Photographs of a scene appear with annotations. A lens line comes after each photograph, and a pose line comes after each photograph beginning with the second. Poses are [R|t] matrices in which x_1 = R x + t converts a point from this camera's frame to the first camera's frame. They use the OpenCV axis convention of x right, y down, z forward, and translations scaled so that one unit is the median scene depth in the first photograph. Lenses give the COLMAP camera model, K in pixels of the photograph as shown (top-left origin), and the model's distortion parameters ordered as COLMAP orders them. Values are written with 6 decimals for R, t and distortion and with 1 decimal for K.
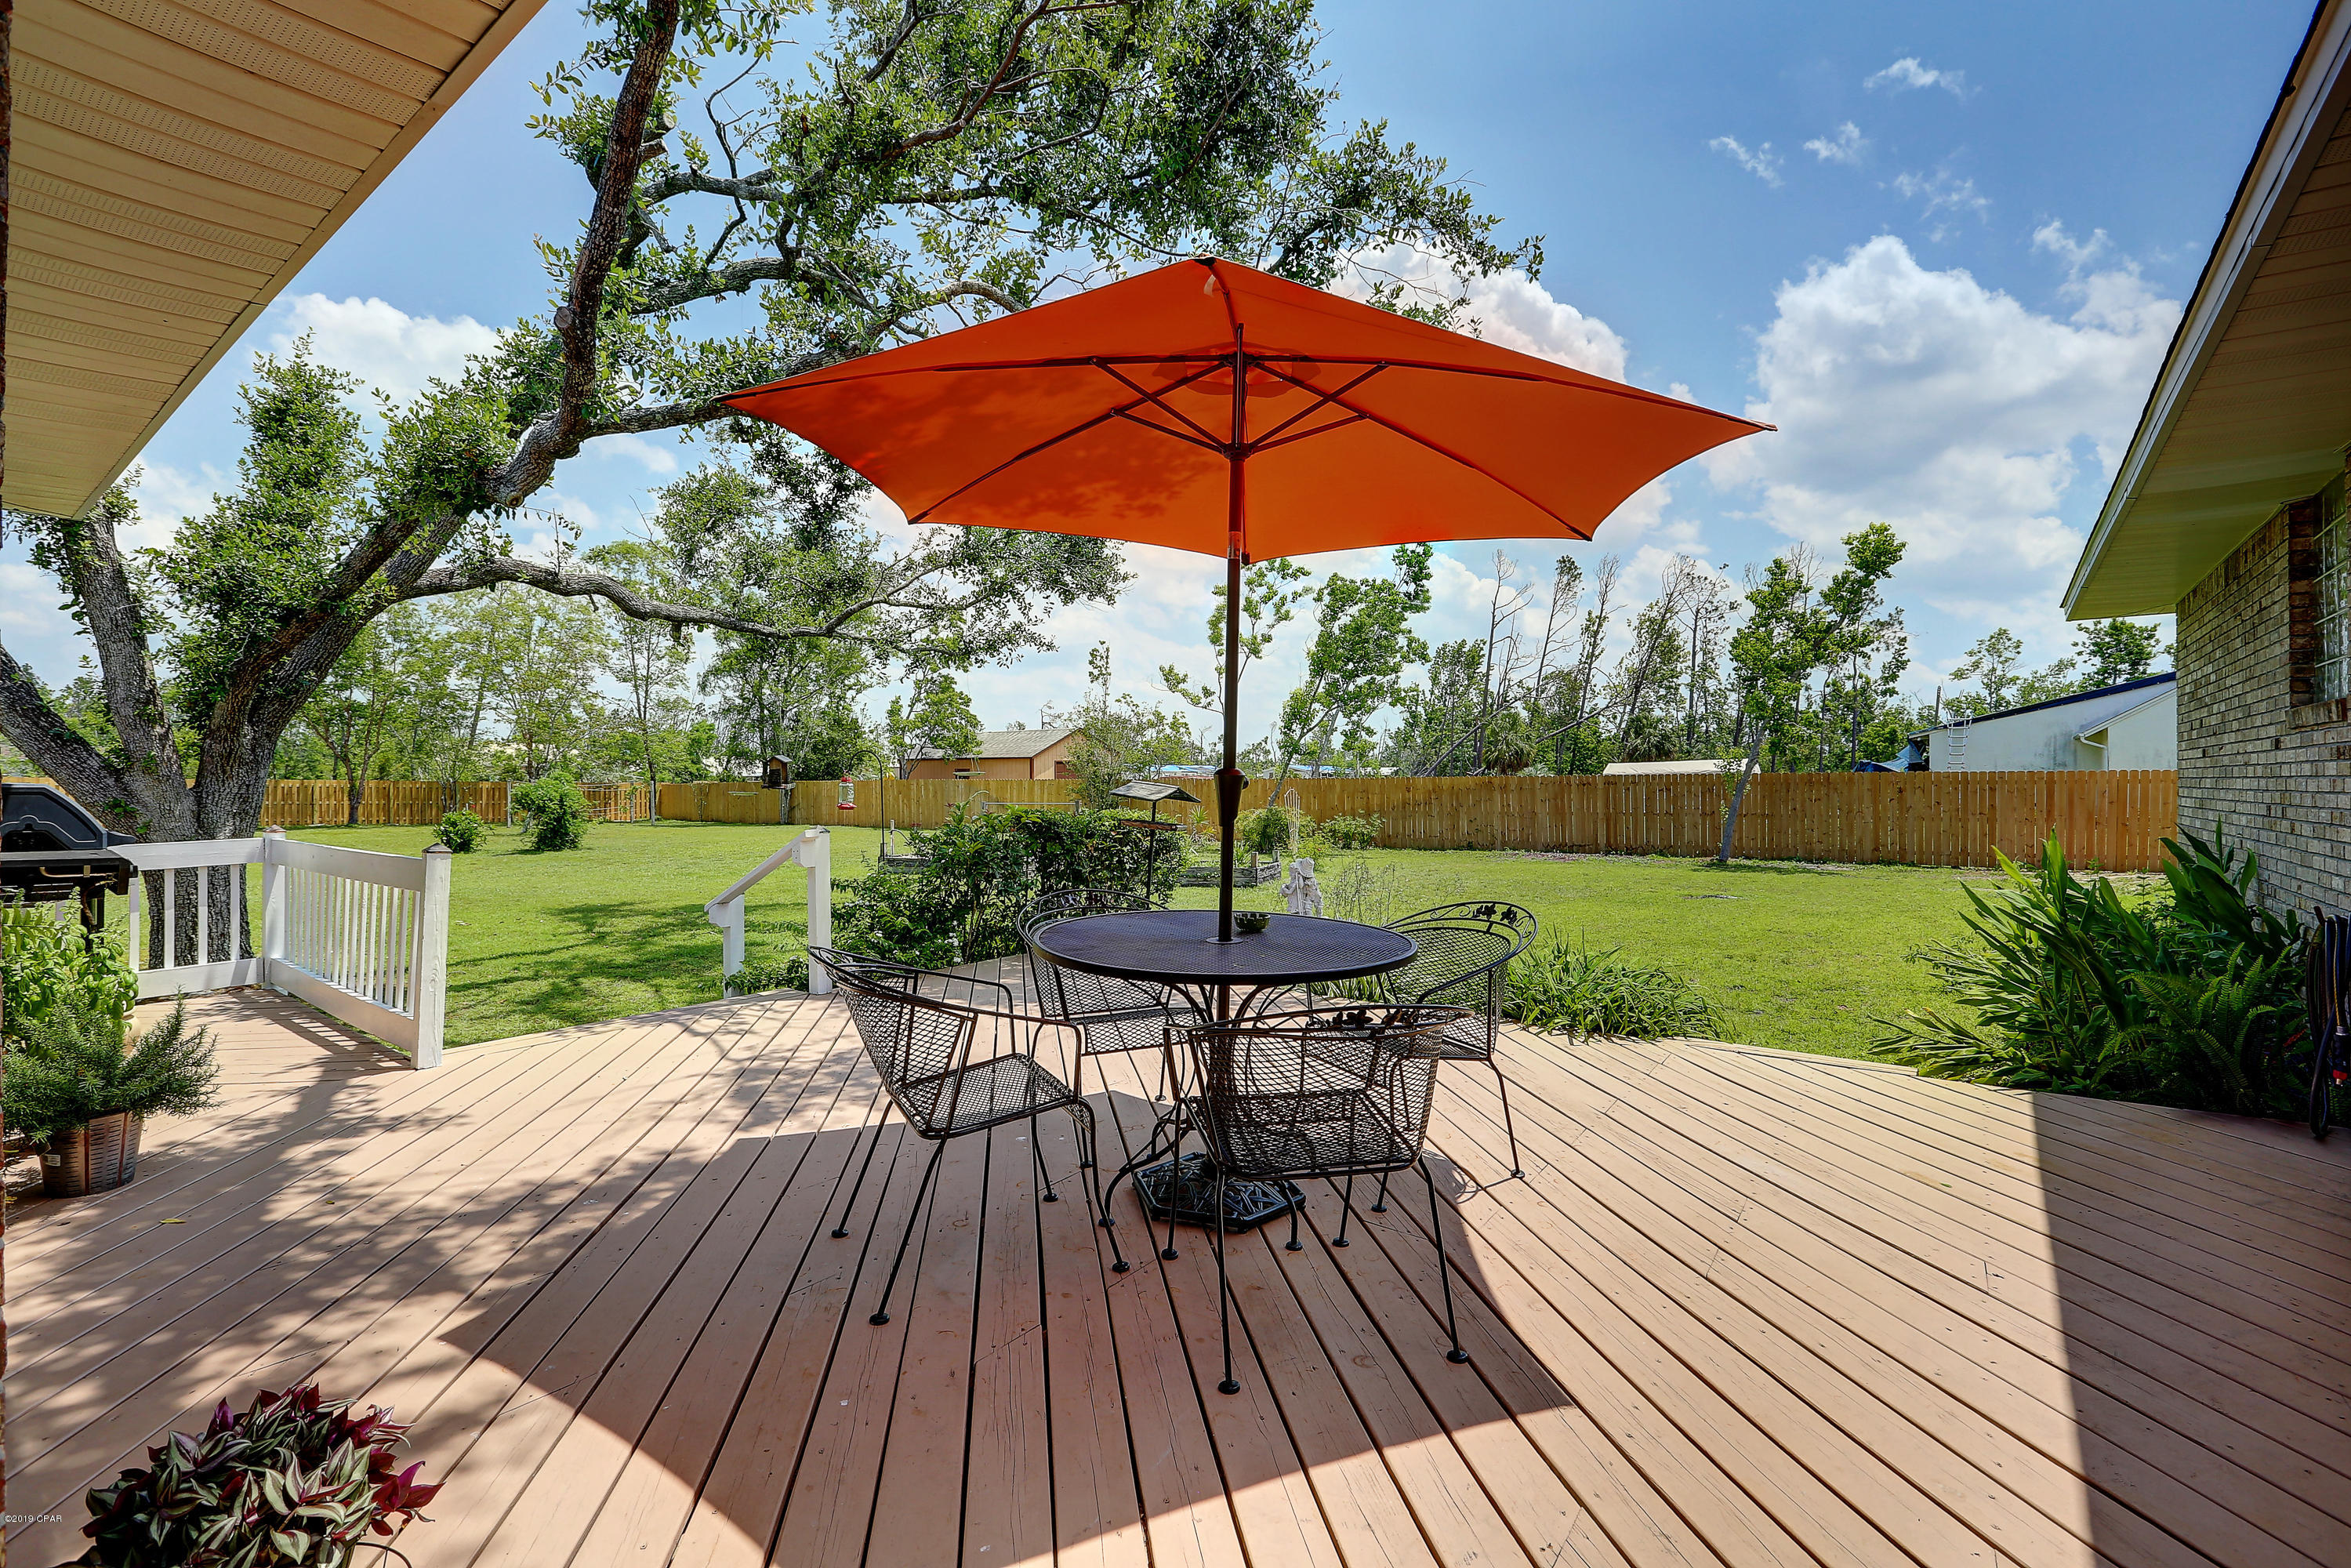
lens RADIAL K [[1082.9, 0, 1175.5], [0, 1082.9, 784.0], [0, 0, 1]] dist [-0.062972, 0.026395]
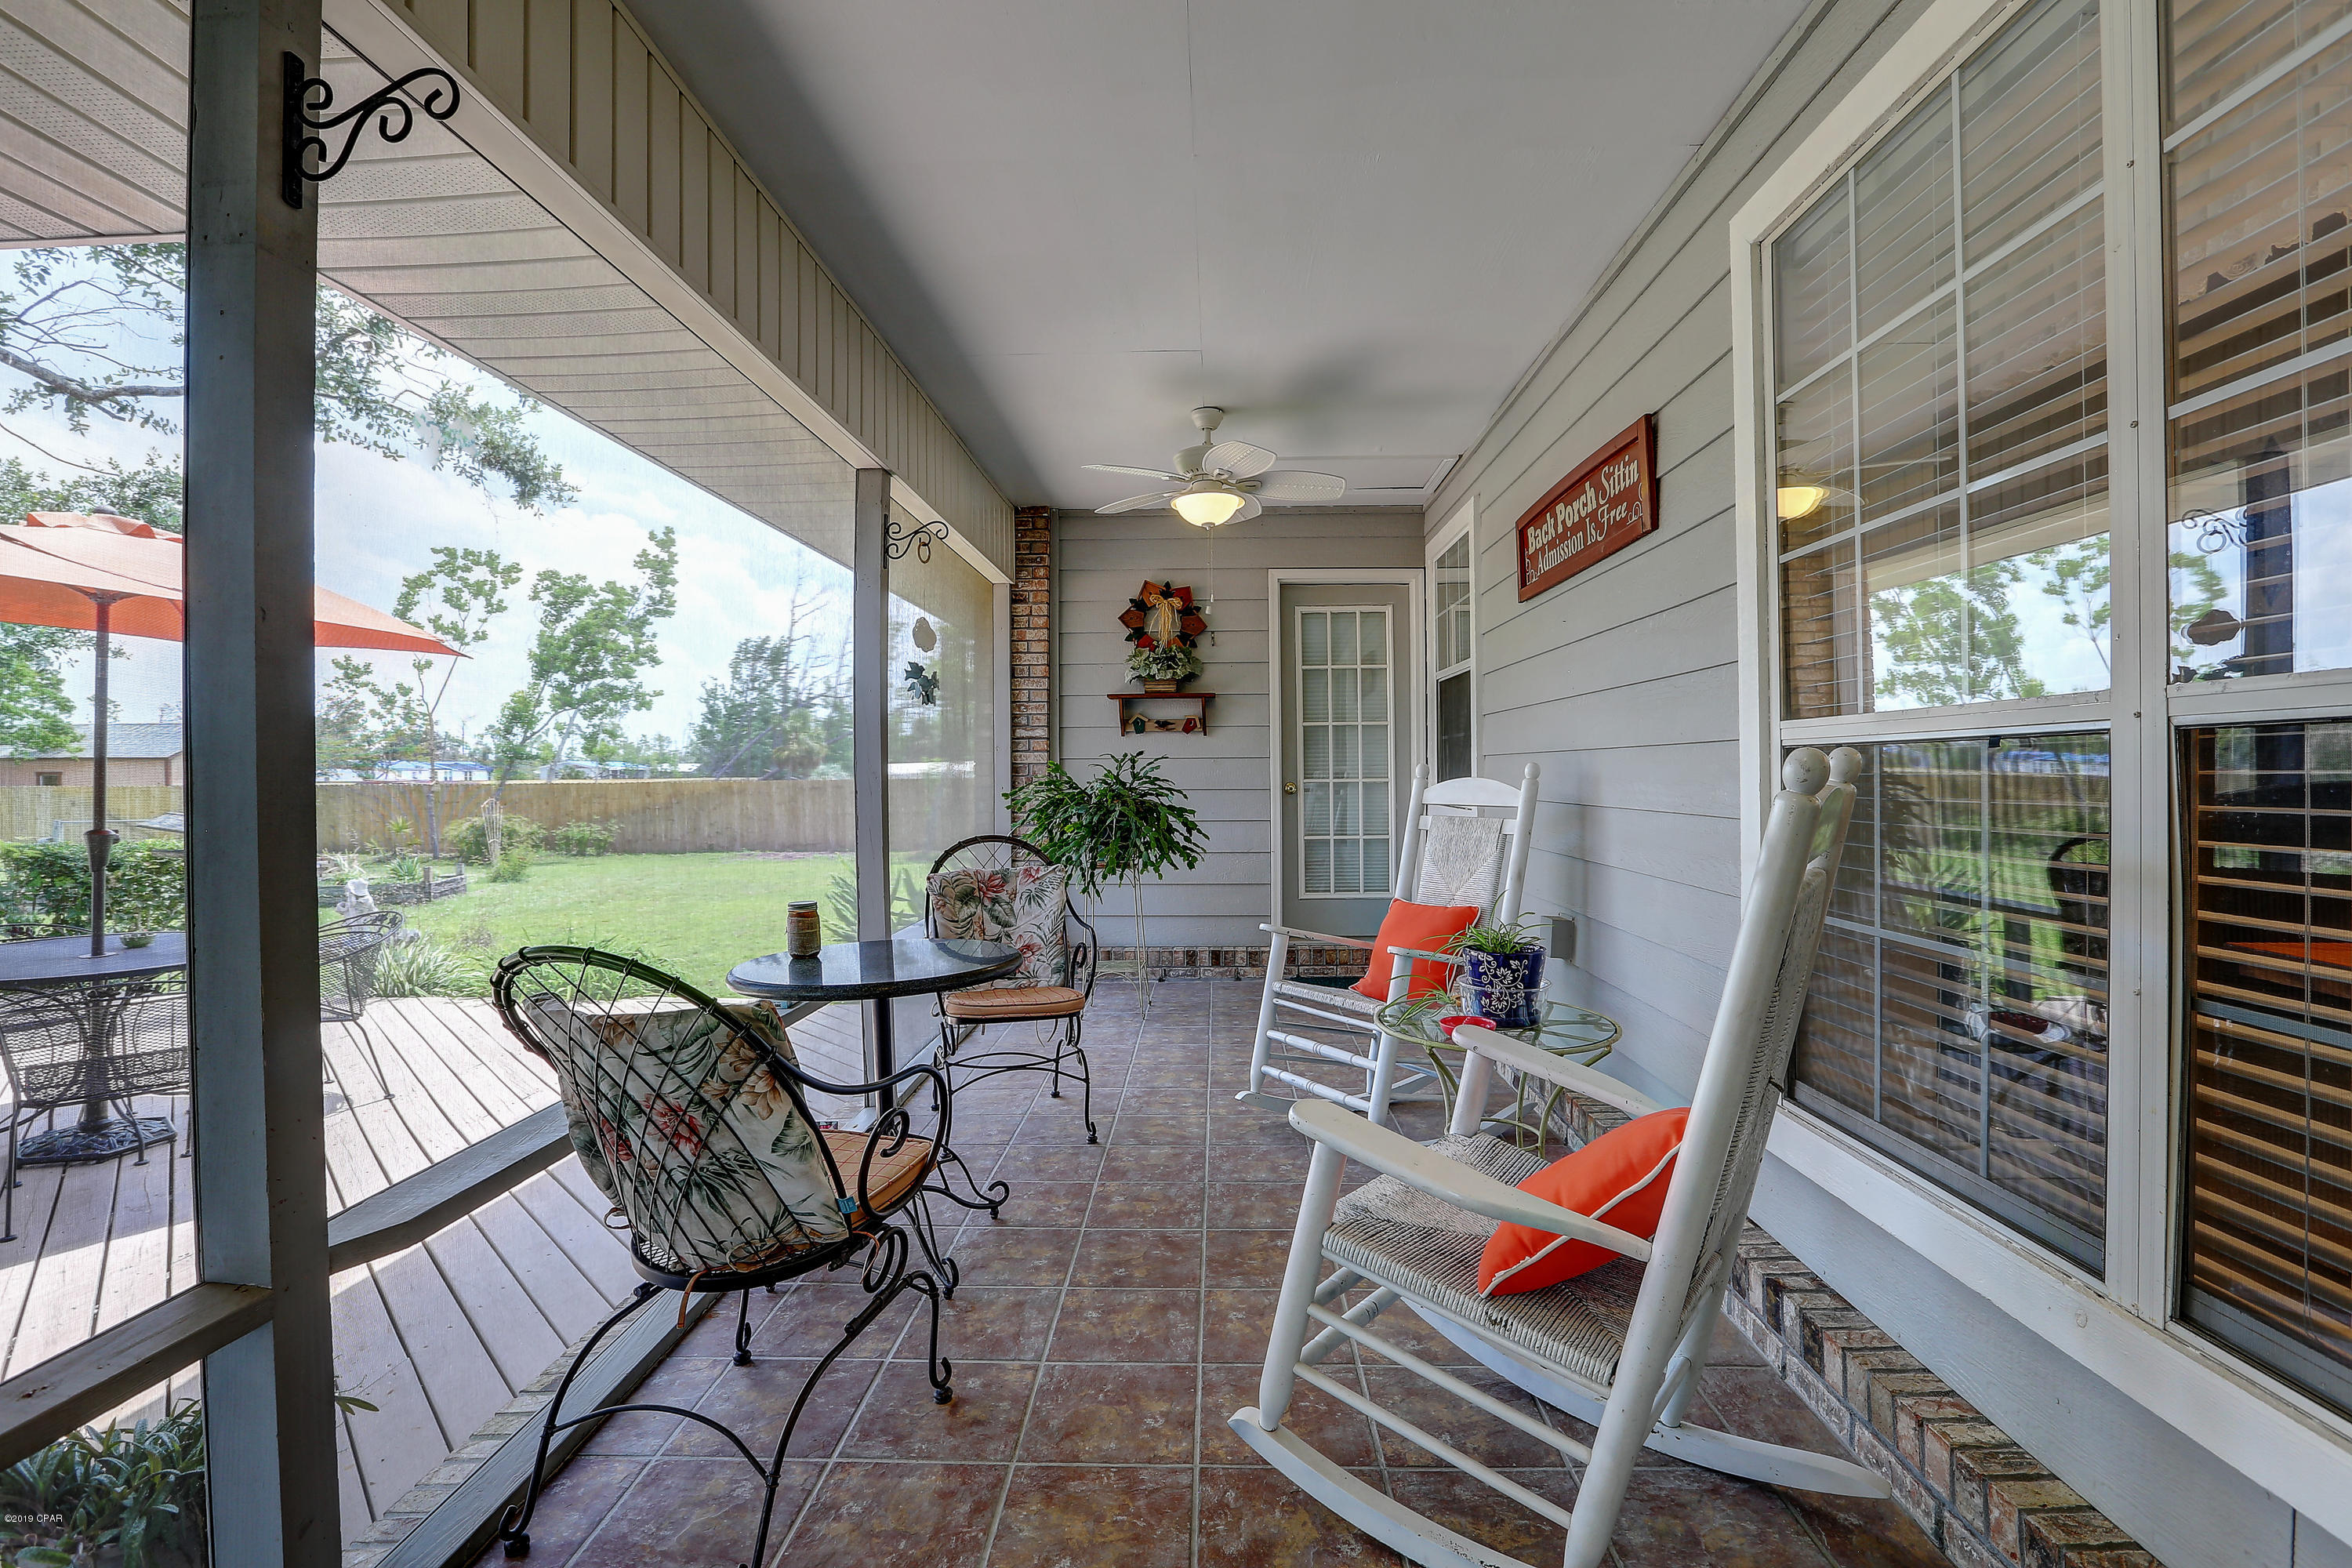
lens RADIAL K [[1083.4, 0, 1176.0], [0, 1083.4, 784.0], [0, 0, 1]] dist [-0.062972, 0.026395]
pose [[0.818232, -0.007642, 0.574838, 0.046212], [0.005076, 0.999969, 0.006068, -0.007675], [-0.574866, -0.002048, 0.818245, -0.094903]]
